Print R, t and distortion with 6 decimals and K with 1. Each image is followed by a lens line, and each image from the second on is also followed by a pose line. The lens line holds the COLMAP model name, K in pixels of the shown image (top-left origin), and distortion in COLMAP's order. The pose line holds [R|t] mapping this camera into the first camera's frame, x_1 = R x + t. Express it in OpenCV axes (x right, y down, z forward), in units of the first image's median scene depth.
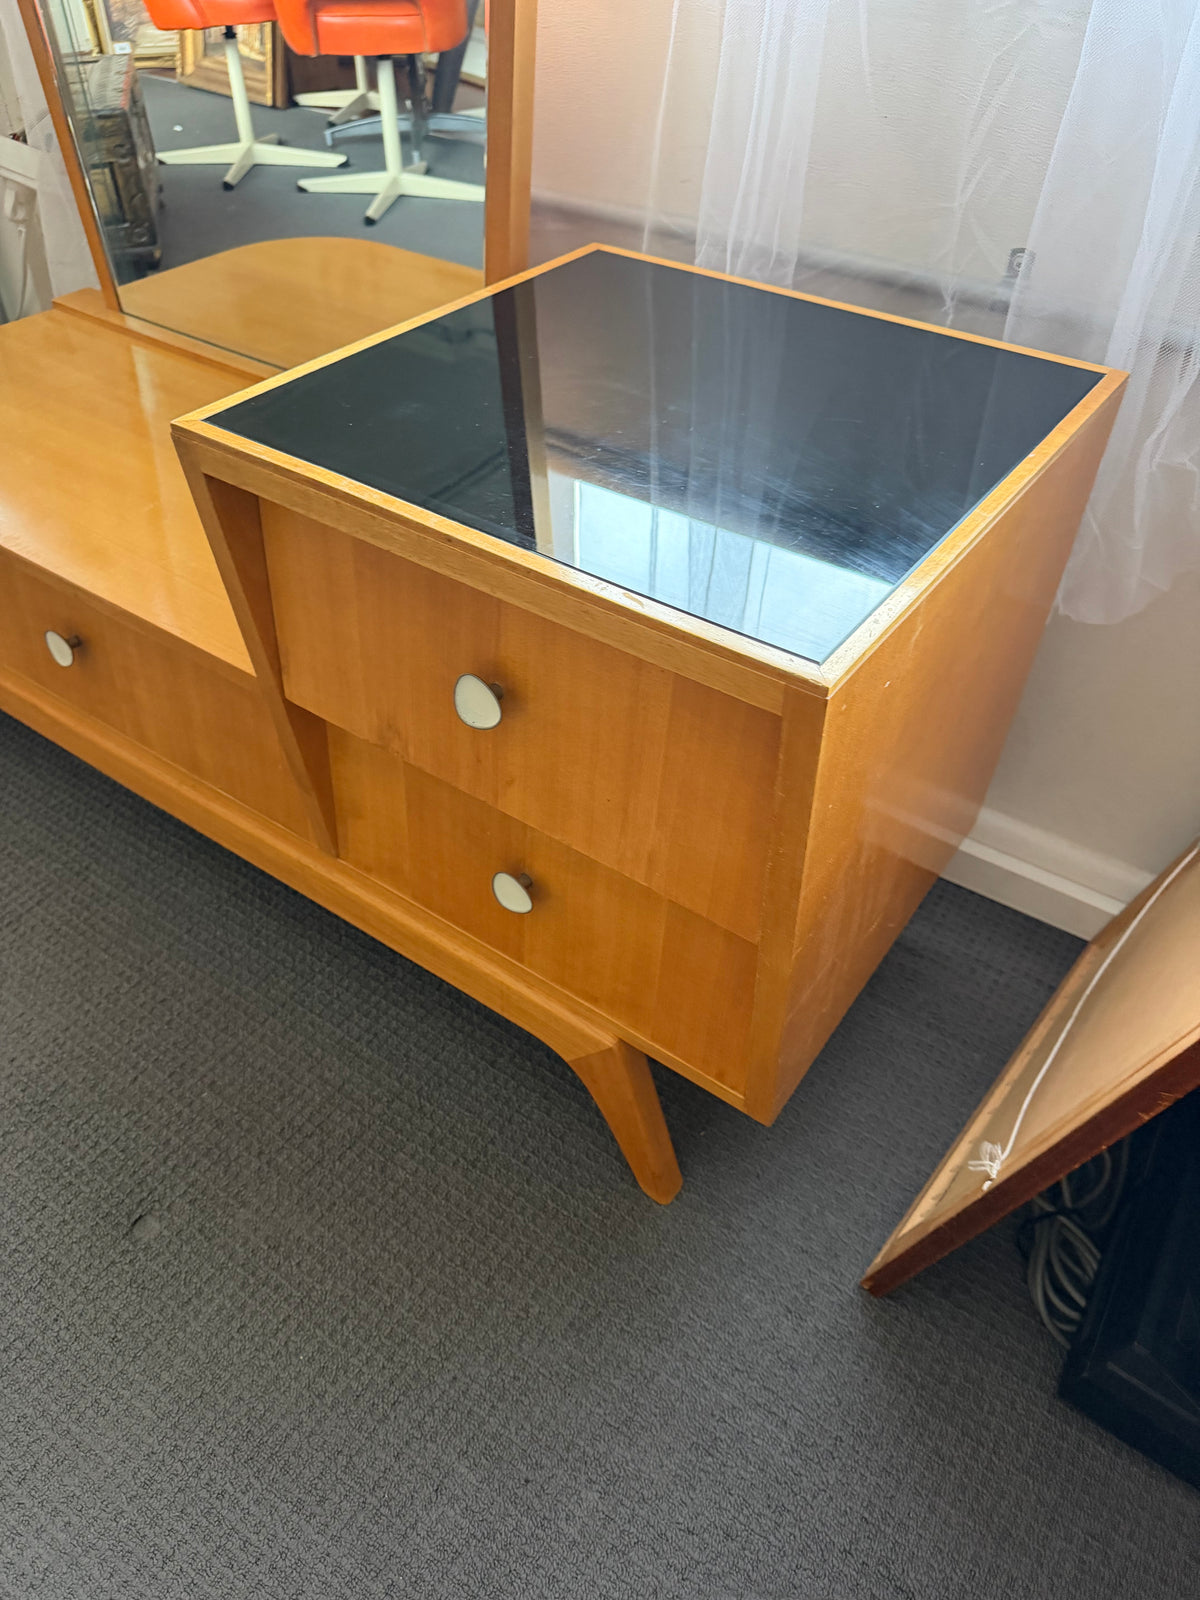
lens RADIAL K [[1147.8, 0, 600.0], [0, 1147.8, 796.8], [0, 0, 1]] dist [0.005983, -0.025898]
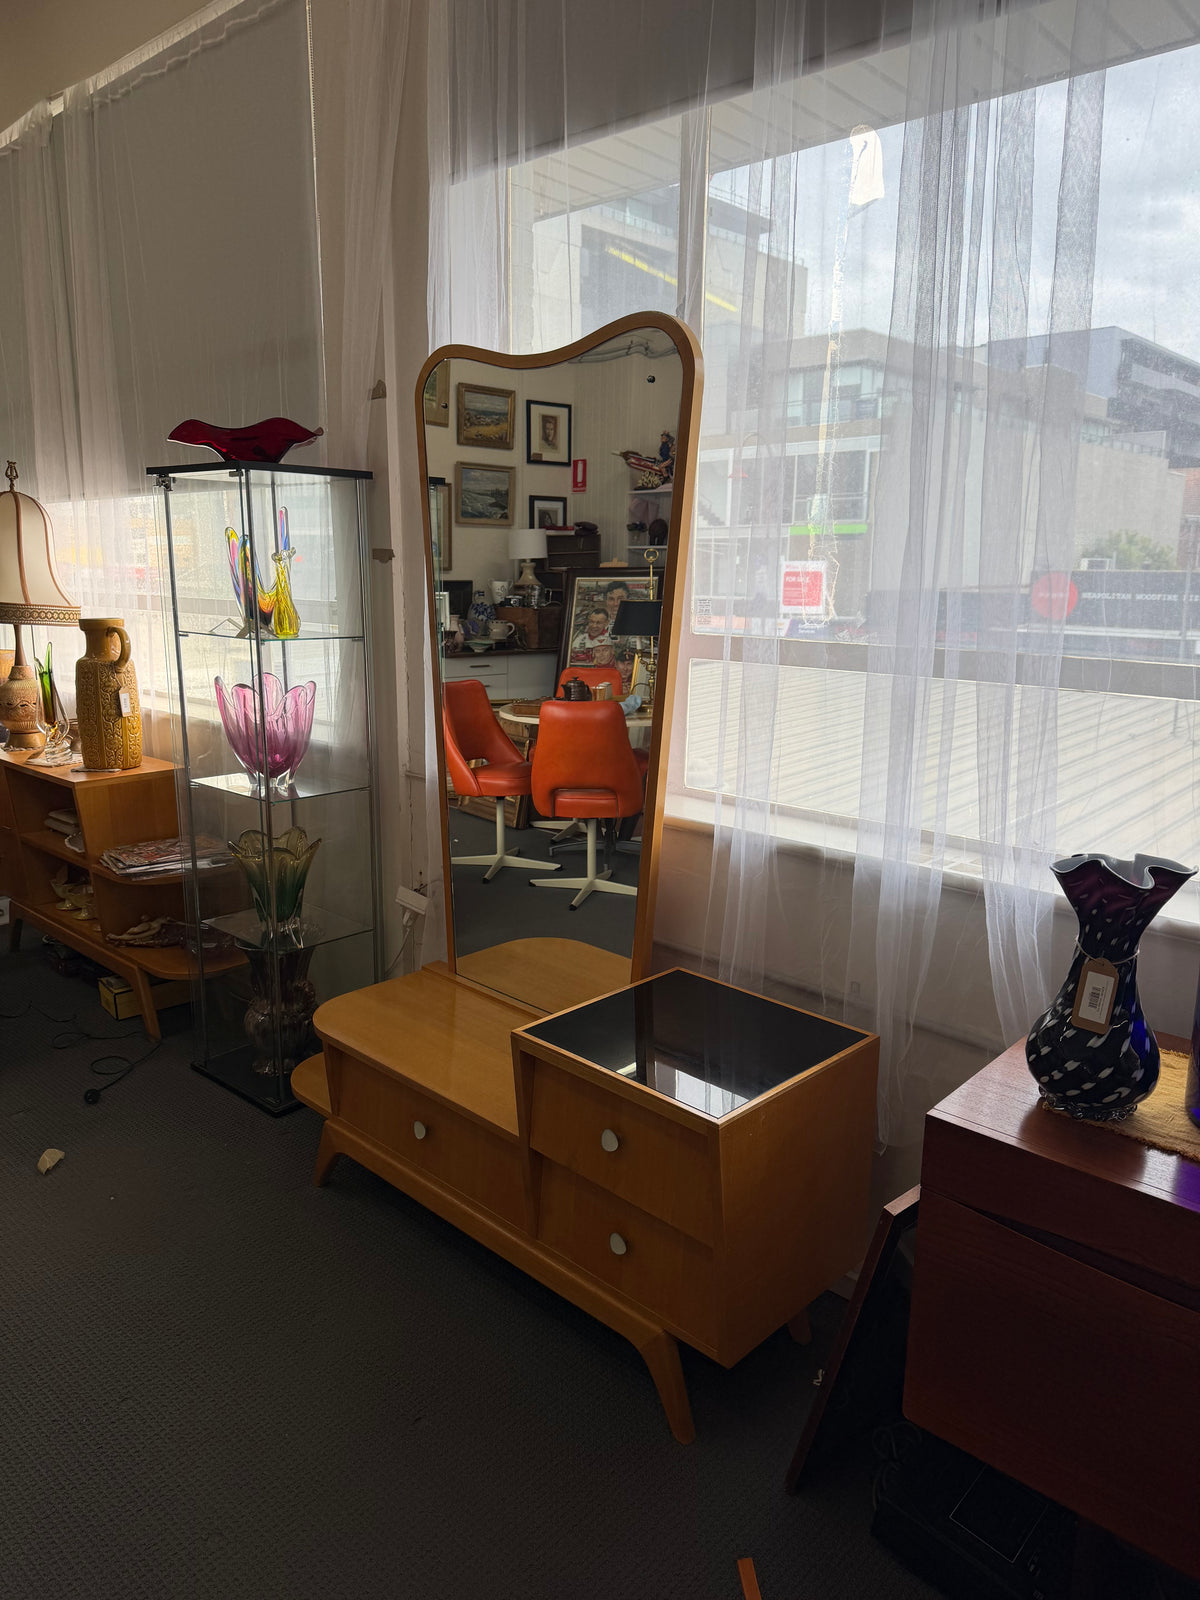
lens RADIAL K [[1147.8, 0, 593.2], [0, 1147.8, 788.8], [0, 0, 1]] dist [0.005983, -0.025898]
pose [[0.988316, 0.026490, -0.150097, 0.174796], [-0.098309, 0.863342, -0.494950, 0.401634], [0.116474, 0.503923, 0.855860, -1.267531]]
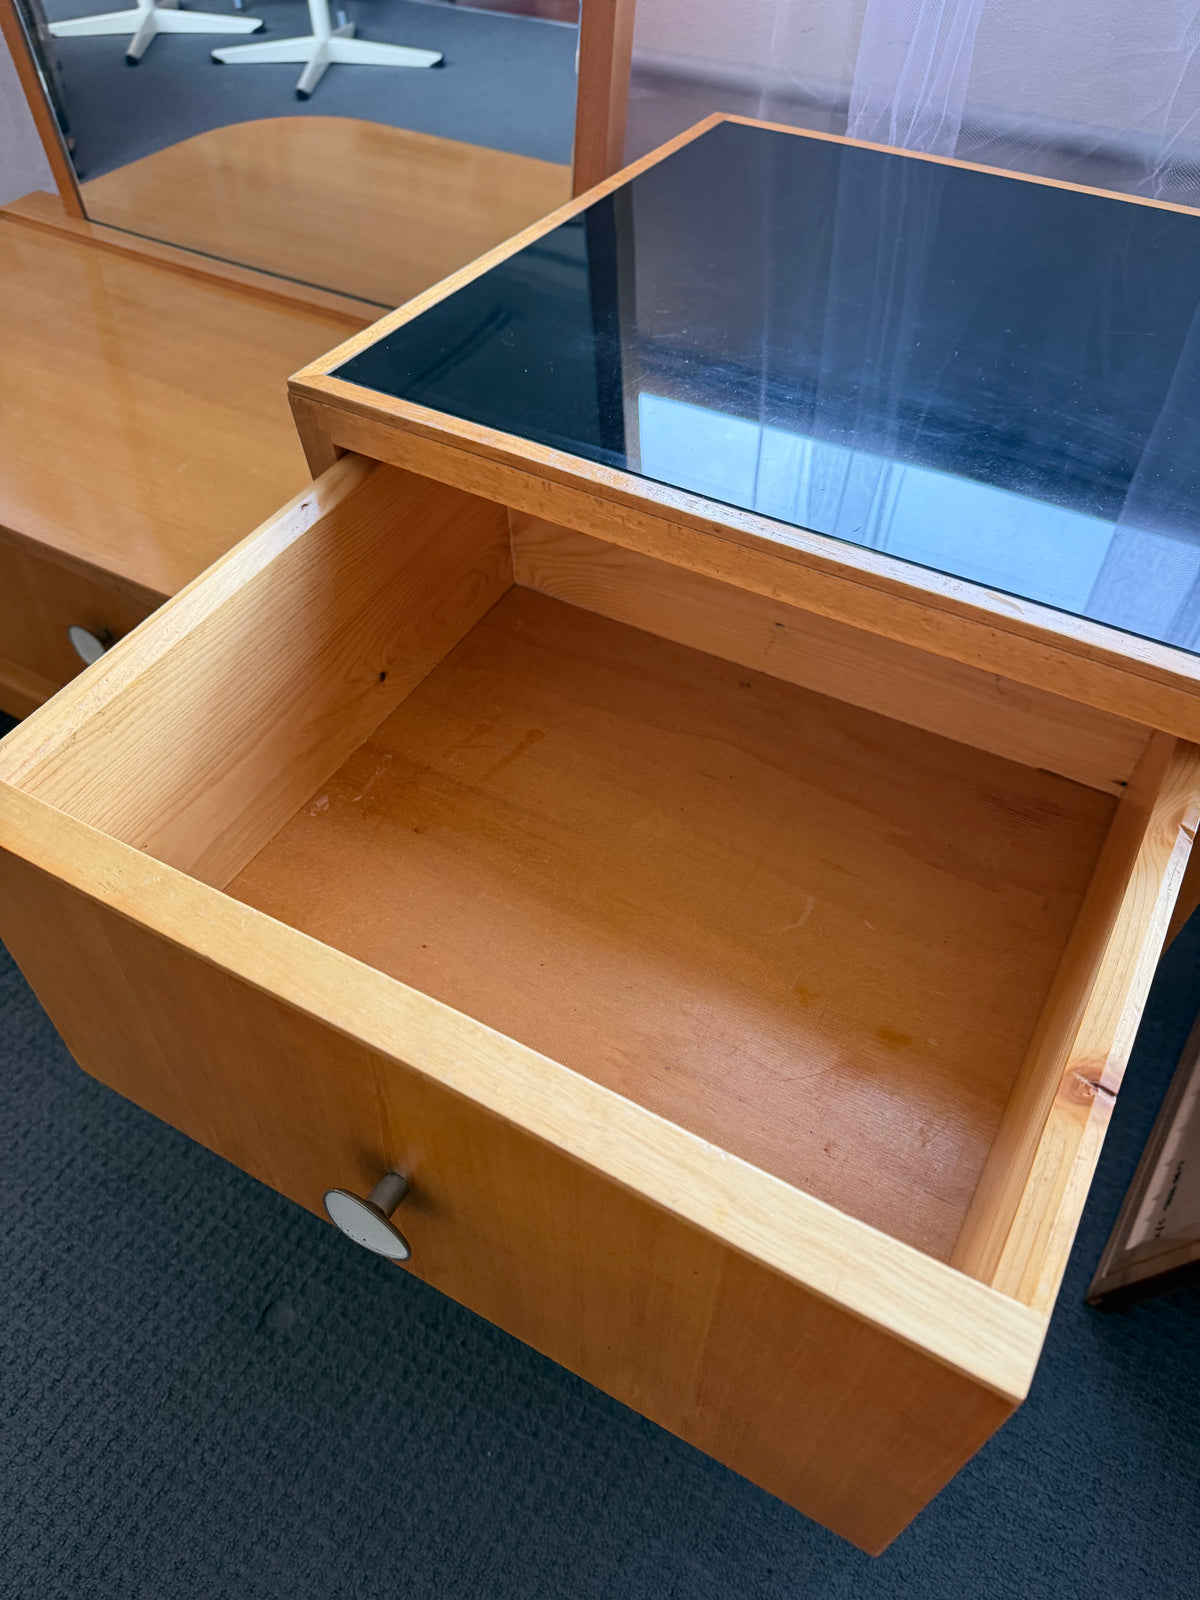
lens RADIAL K [[1147.8, 0, 607.5], [0, 1147.8, 795.1], [0, 0, 1]] dist [0.005983, -0.025898]
pose [[0.995400, -0.073790, 0.061105, -0.173260], [0.067931, 0.993349, 0.092965, -0.082304], [-0.067558, -0.088387, 0.993793, 0.153860]]
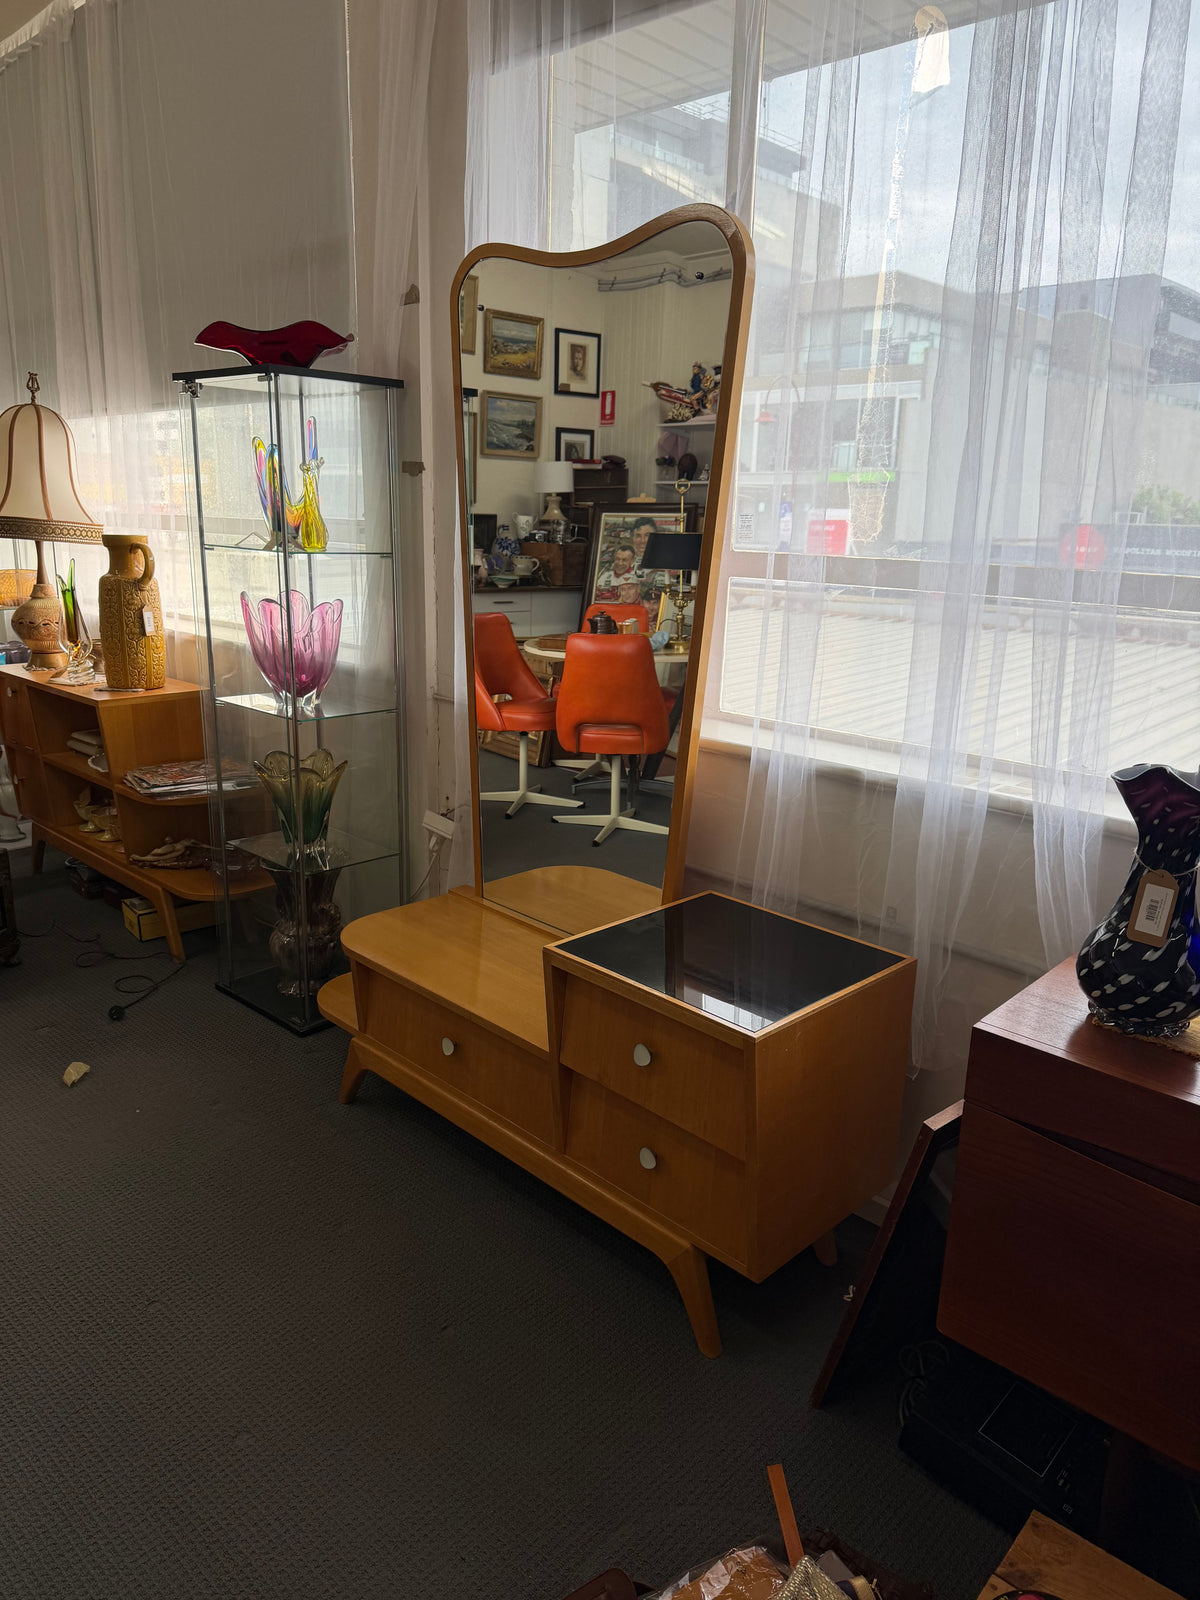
lens RADIAL K [[1147.8, 0, 596.1], [0, 1147.8, 799.6], [0, 0, 1]] dist [0.005983, -0.025898]
pose [[0.986051, 0.052963, -0.157795, 0.129565], [-0.119621, 0.884692, -0.450566, 0.448307], [0.115737, 0.463157, 0.878687, -1.197363]]
